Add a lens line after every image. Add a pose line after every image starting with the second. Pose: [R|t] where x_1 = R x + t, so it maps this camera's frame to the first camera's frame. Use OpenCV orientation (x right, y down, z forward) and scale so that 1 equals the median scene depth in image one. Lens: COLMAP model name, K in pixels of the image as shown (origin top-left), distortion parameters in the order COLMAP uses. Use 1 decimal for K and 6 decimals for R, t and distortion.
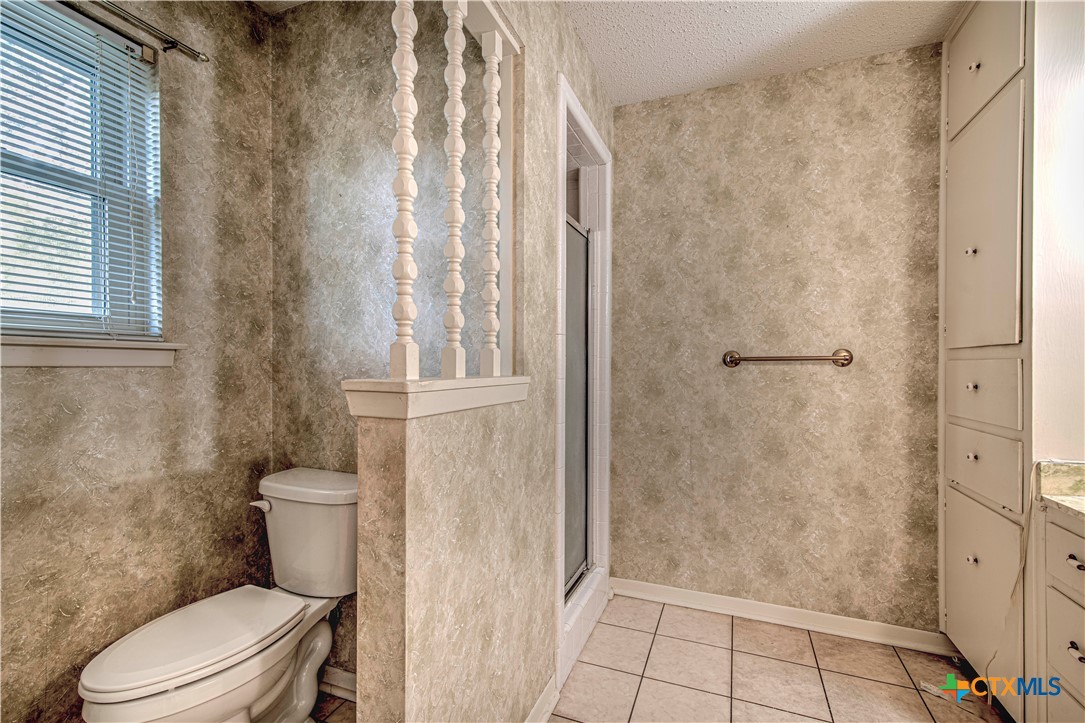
lens RADIAL K [[488.8, 0, 541.9], [0, 488.8, 366.4], [0, 0, 1]] dist [0.012957, -0.000275]
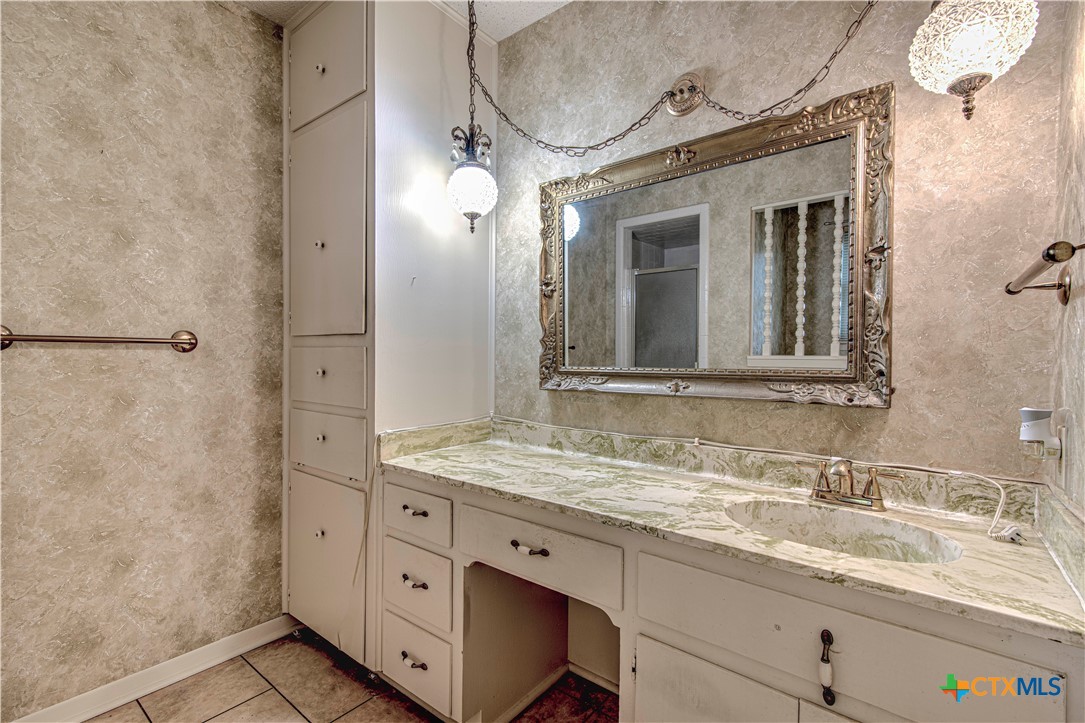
lens RADIAL K [[488.8, 0, 541.9], [0, 488.8, 366.4], [0, 0, 1]] dist [0.012957, -0.000275]
pose [[0.286475, -0.016037, 0.957953, -0.003828], [-0.009510, 0.999763, 0.019581, 0.002512], [-0.958040, -0.014720, 0.286255, 0.202739]]
